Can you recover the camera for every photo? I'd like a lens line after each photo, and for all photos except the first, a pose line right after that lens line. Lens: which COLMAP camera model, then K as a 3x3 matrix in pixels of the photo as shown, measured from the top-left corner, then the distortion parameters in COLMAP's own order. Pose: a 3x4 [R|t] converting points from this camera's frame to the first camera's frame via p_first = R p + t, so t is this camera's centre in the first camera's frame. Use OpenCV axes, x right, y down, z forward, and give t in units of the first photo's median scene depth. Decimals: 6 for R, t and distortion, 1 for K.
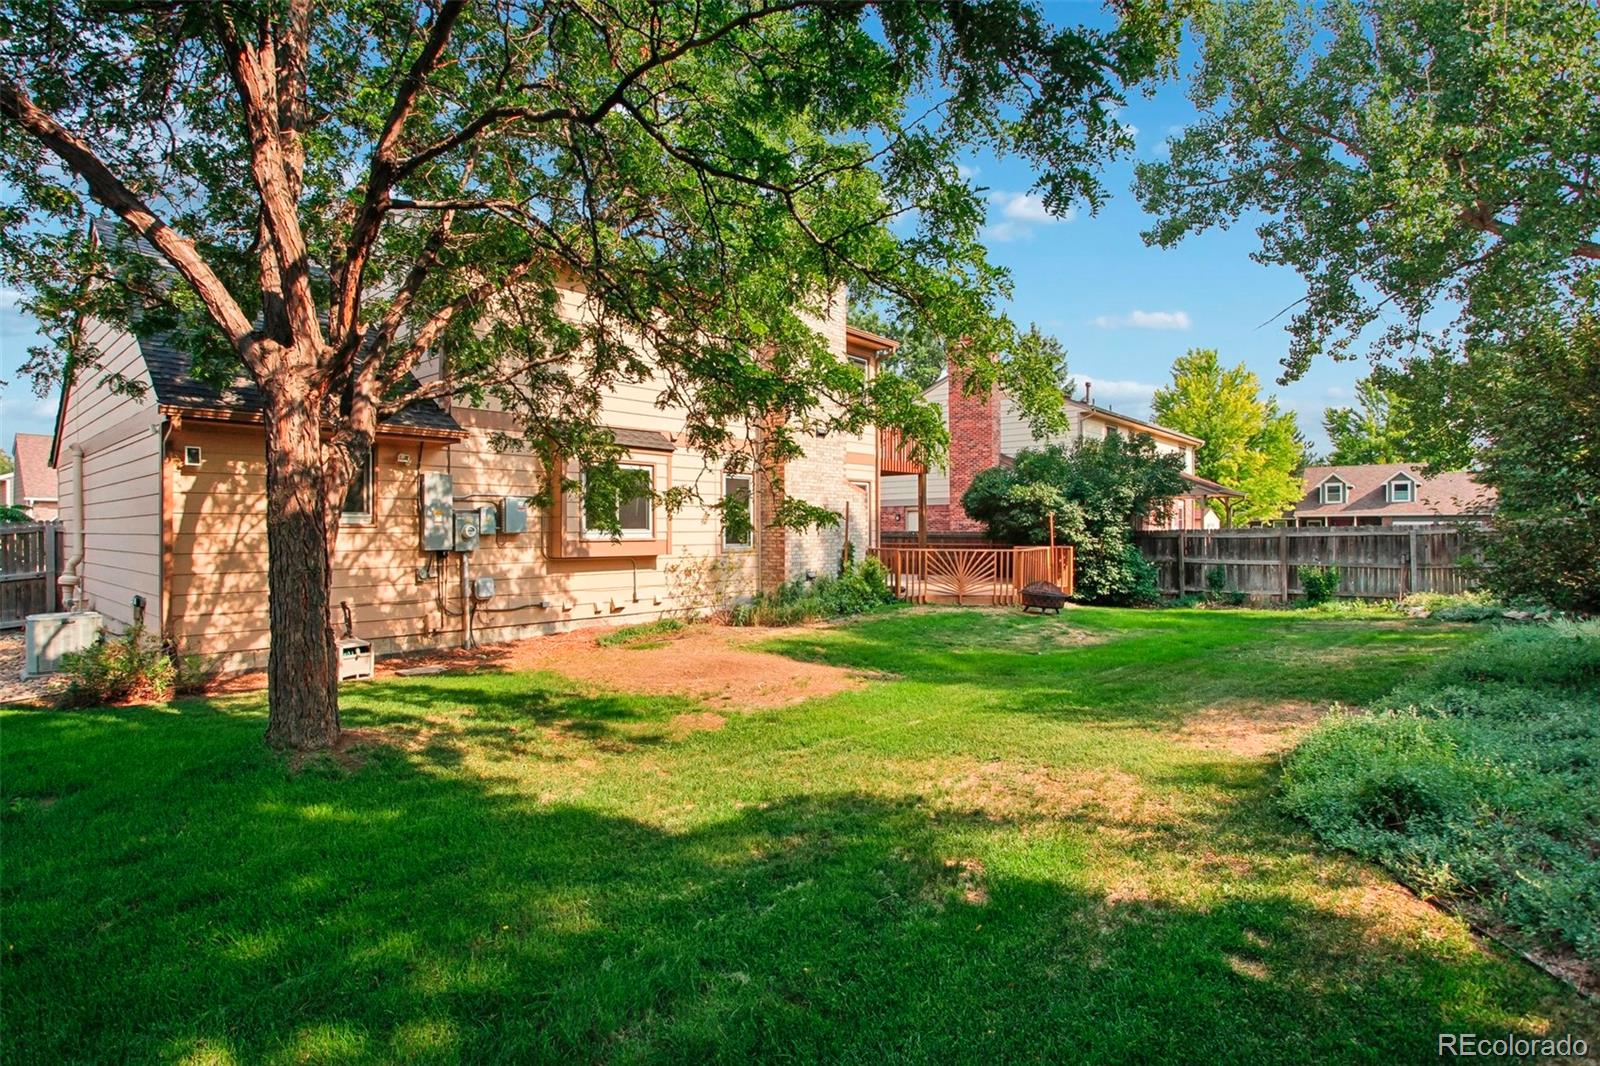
lens RADIAL K [[803.0, 0, 799.5], [0, 803.0, 531.5], [0, 0, 1]] dist [0.000311, 0.000118]
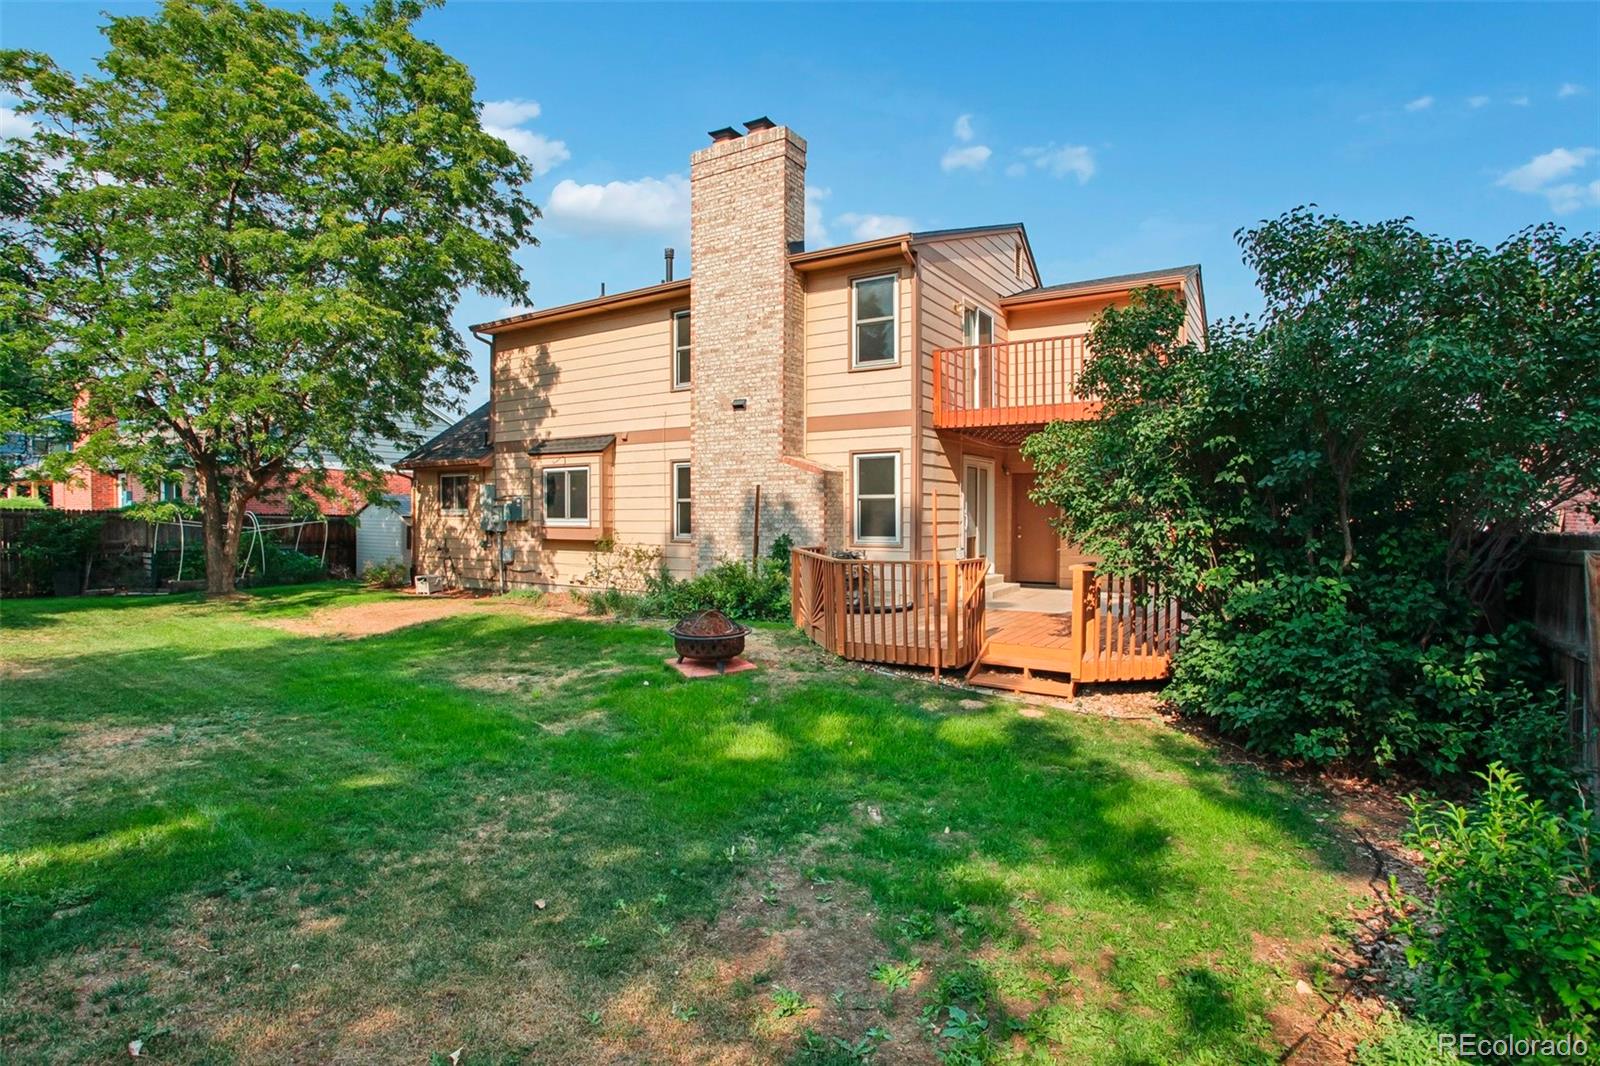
lens RADIAL K [[803.0, 0, 799.9], [0, 803.0, 529.3], [0, 0, 1]] dist [0.000311, 0.000118]
pose [[0.130809, 0.009158, -0.991365, 1.178751], [-0.006579, 0.999943, 0.008369, 0.001564], [0.991386, 0.005427, 0.130862, 1.313137]]
